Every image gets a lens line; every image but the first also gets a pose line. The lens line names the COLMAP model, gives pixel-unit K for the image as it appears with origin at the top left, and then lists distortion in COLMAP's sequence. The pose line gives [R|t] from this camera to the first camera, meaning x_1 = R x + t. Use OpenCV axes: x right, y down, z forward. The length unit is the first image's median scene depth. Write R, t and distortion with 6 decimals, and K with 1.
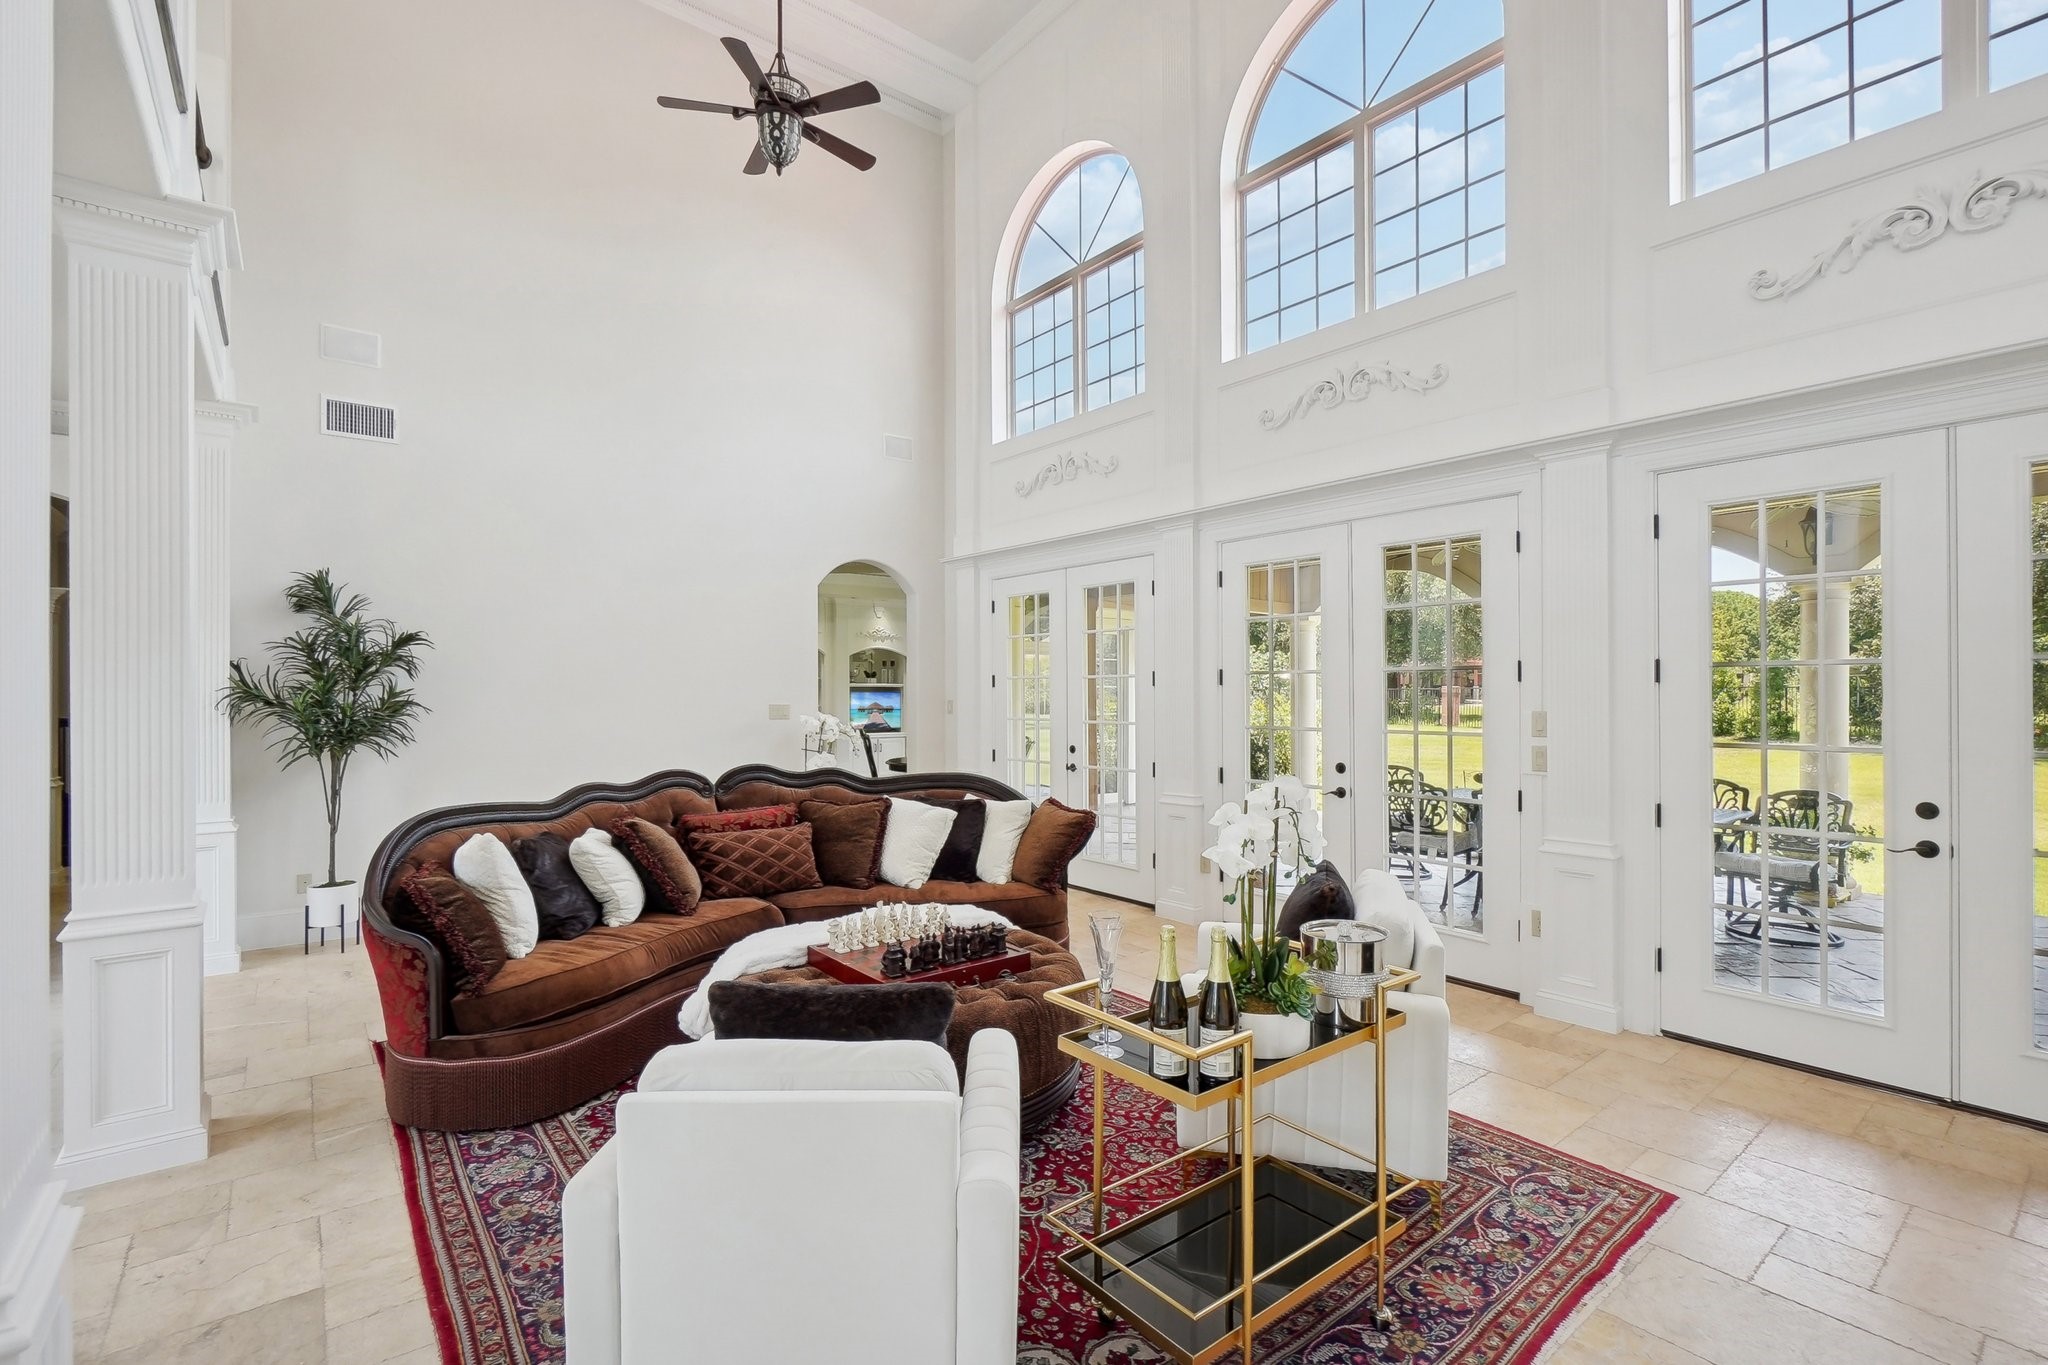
lens RADIAL K [[938.8, 0, 1024.0], [0, 938.8, 682.5], [0, 0, 1]] dist [0.016266, -0.000001]
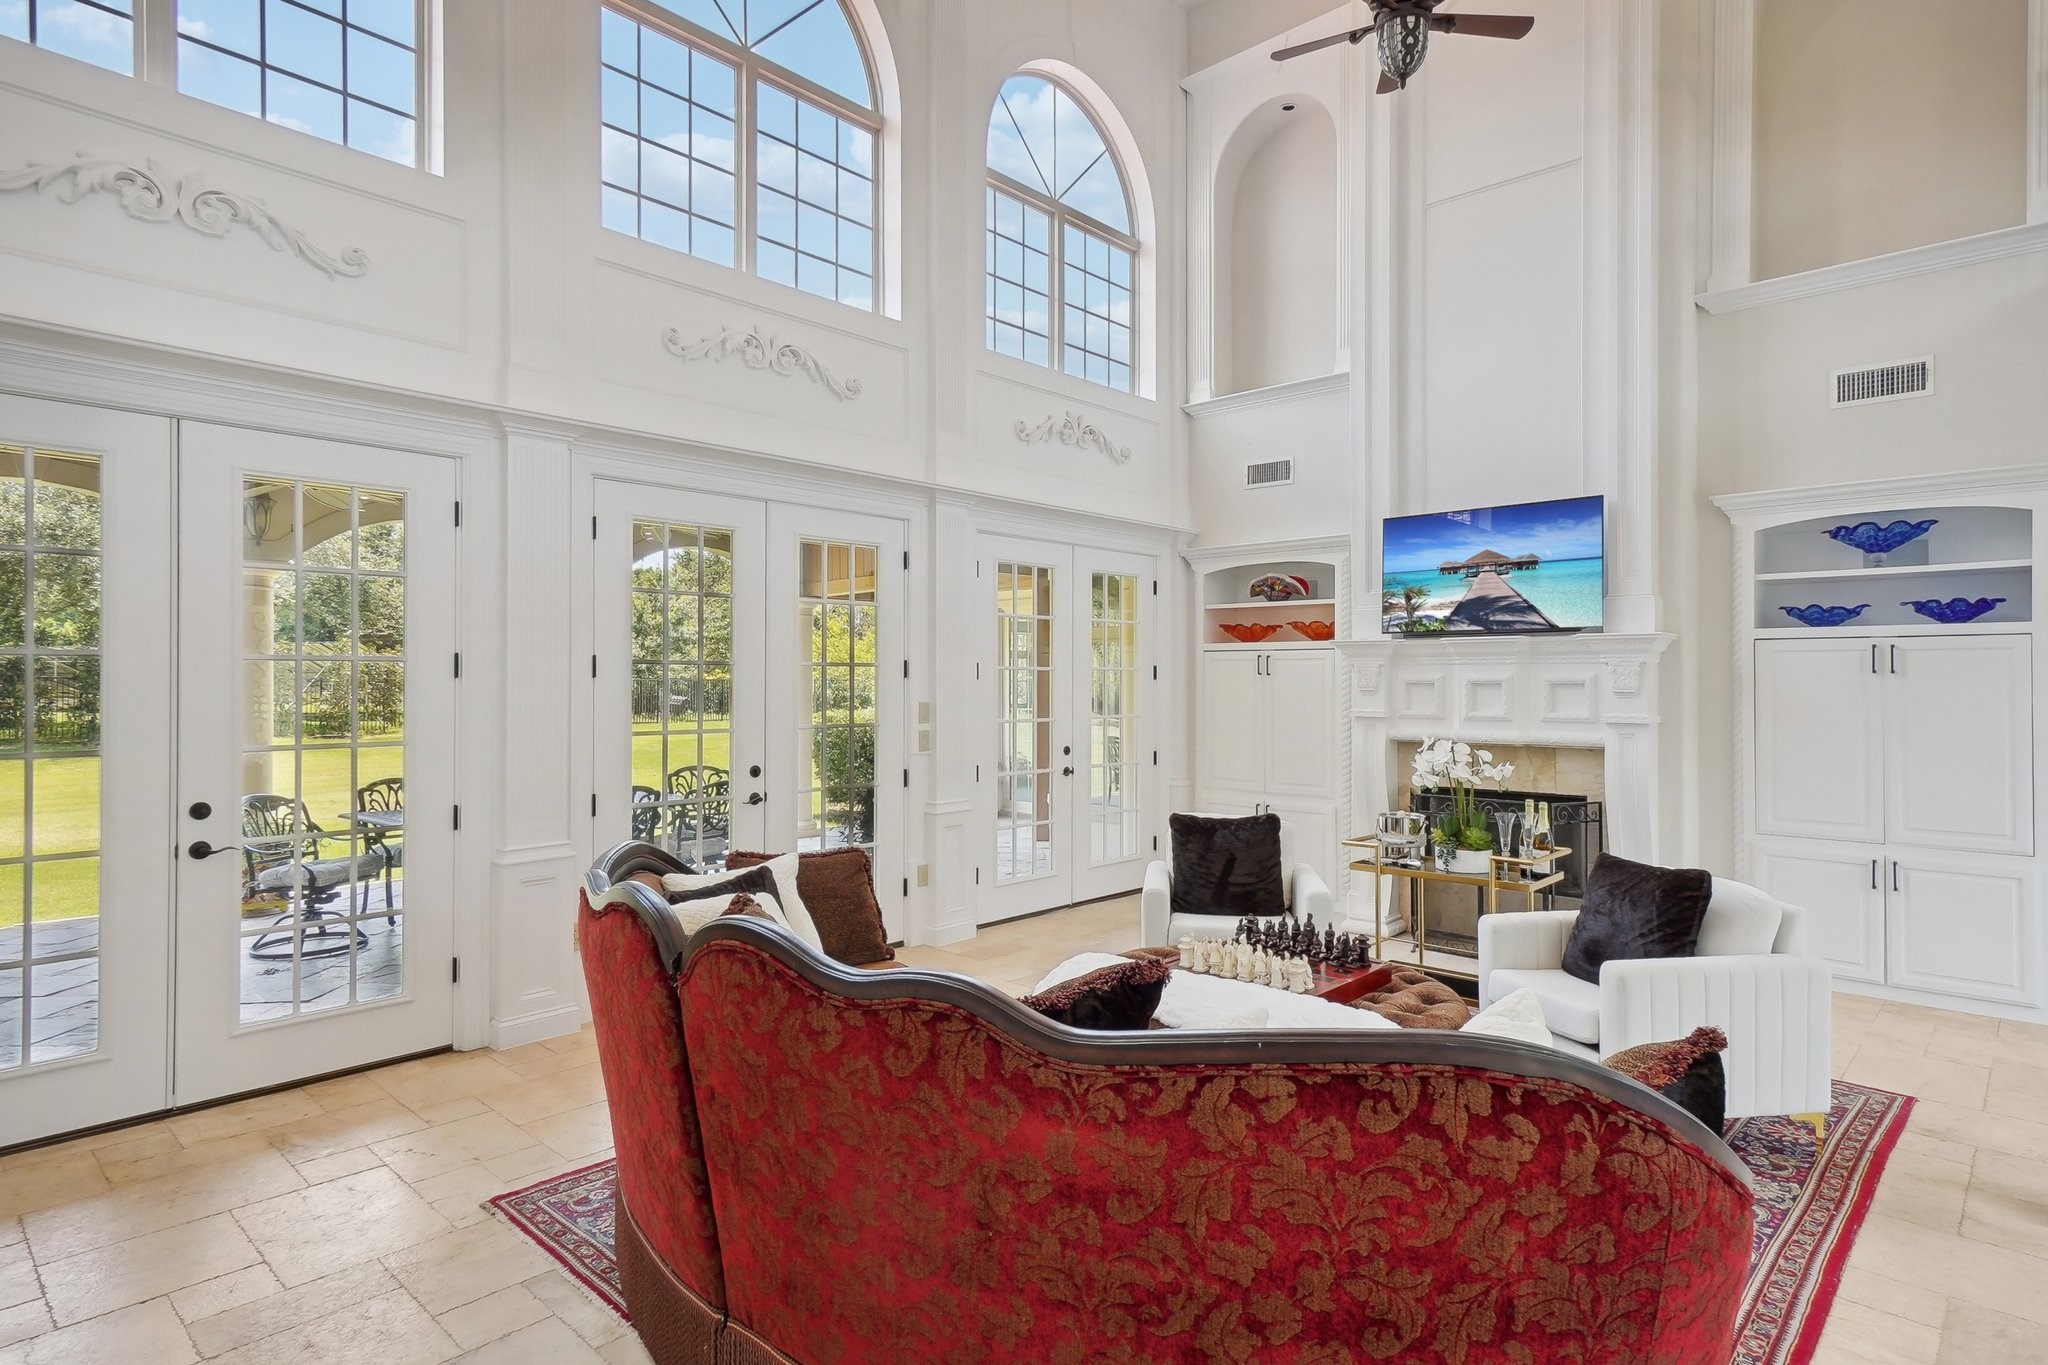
lens RADIAL K [[1065.9, 0, 1020.2], [0, 1065.9, 707.8], [0, 0, 1]] dist [-0.003023, 0.000117]
pose [[-0.137364, -0.018917, 0.990340, -0.750042], [-0.004785, 0.999819, 0.018435, 0.010642], [-0.990509, -0.002206, -0.137430, 0.937779]]
